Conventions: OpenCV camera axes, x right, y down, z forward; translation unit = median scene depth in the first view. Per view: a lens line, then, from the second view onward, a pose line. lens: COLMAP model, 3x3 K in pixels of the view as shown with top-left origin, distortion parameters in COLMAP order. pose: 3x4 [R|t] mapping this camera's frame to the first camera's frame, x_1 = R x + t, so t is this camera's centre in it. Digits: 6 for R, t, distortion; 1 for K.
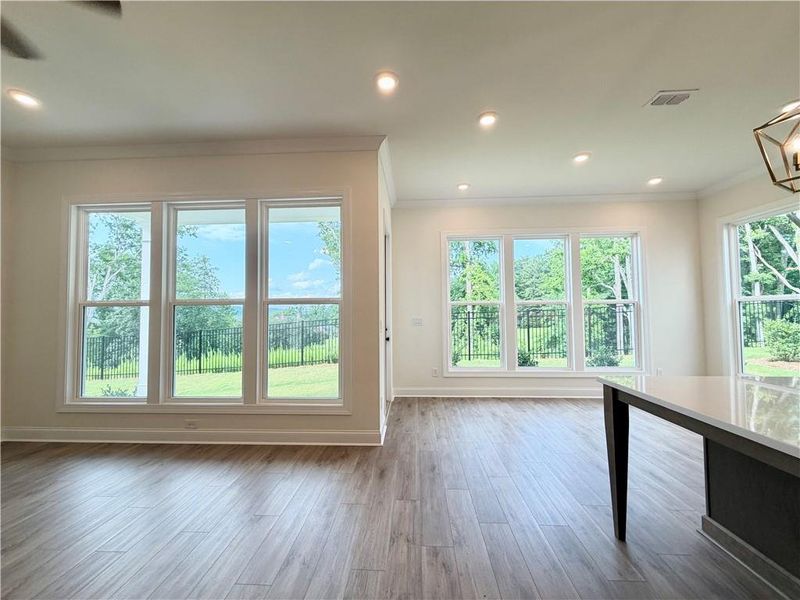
lens RADIAL K [[317.7, 0, 397.3], [0, 317.7, 300.8], [0, 0, 1]] dist [0.000609, -0.000303]
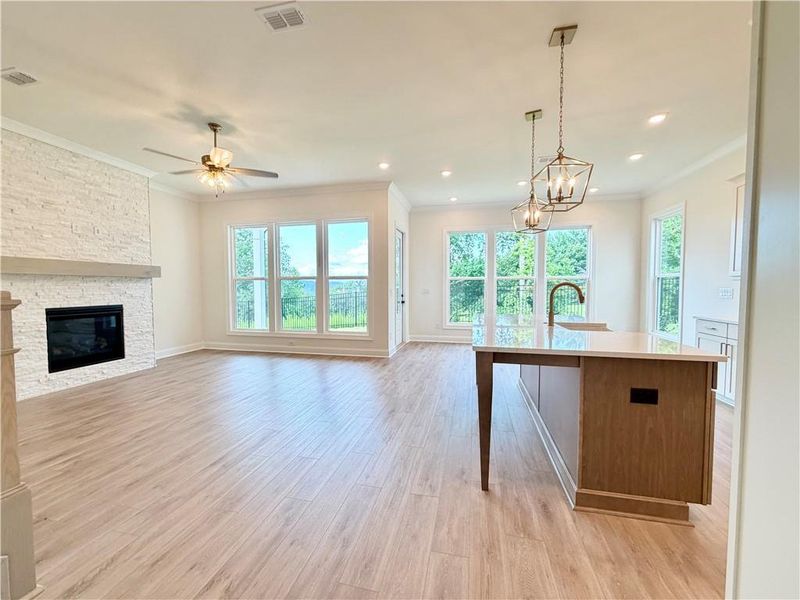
lens RADIAL K [[317.7, 0, 397.3], [0, 317.7, 300.8], [0, 0, 1]] dist [0.000609, -0.000303]
pose [[0.983582, 0.014286, -0.179893, 0.272804], [0.000418, 0.996678, 0.081439, -0.012463], [0.180459, -0.080177, 0.980309, -0.636684]]
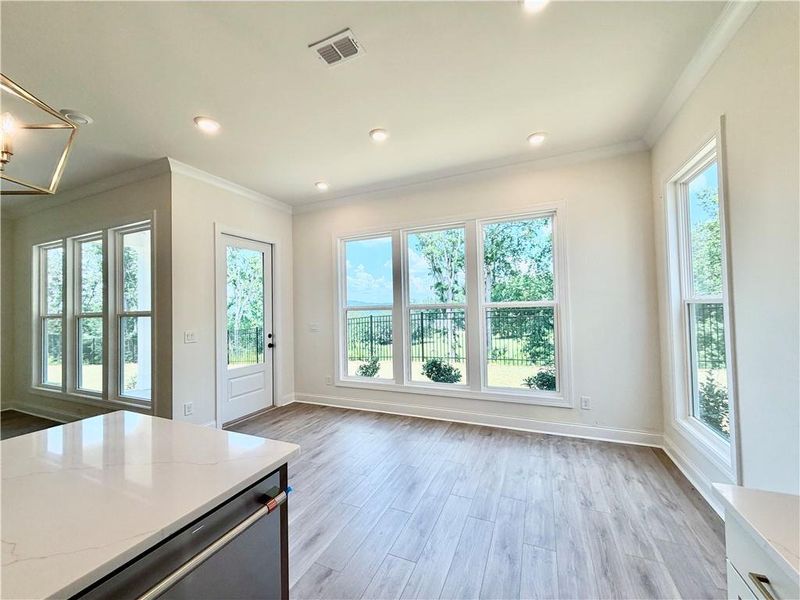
lens RADIAL K [[317.7, 0, 397.3], [0, 317.7, 300.8], [0, 0, 1]] dist [0.000609, -0.000303]
pose [[0.934471, -0.021162, -0.355409, 0.906747], [0.028827, 0.999452, 0.016283, -0.035802], [0.354869, -0.025461, 0.934569, 0.242120]]
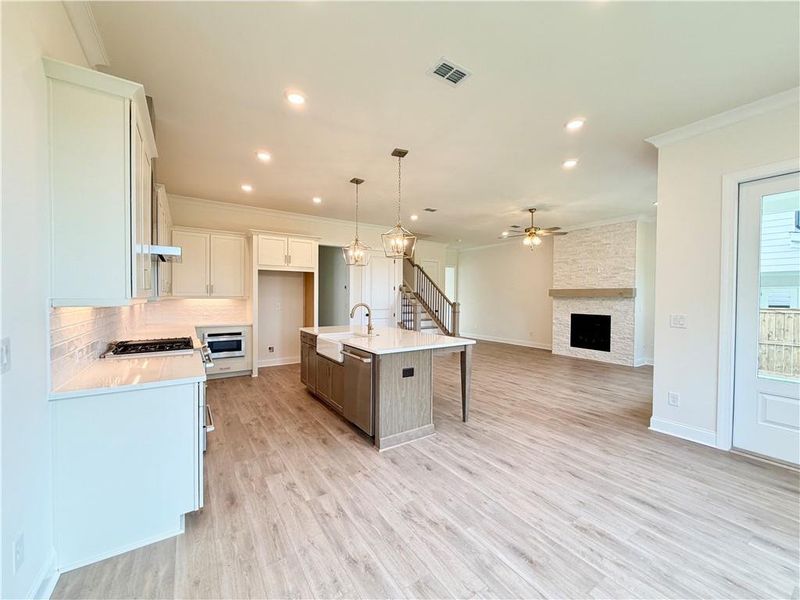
lens RADIAL K [[317.7, 0, 397.3], [0, 317.7, 300.8], [0, 0, 1]] dist [0.000609, -0.000303]
pose [[-0.802419, 0.011591, -0.596648, 1.106622], [0.022358, 0.999693, -0.010649, 0.009684], [0.596342, -0.021885, -0.802432, 1.177341]]
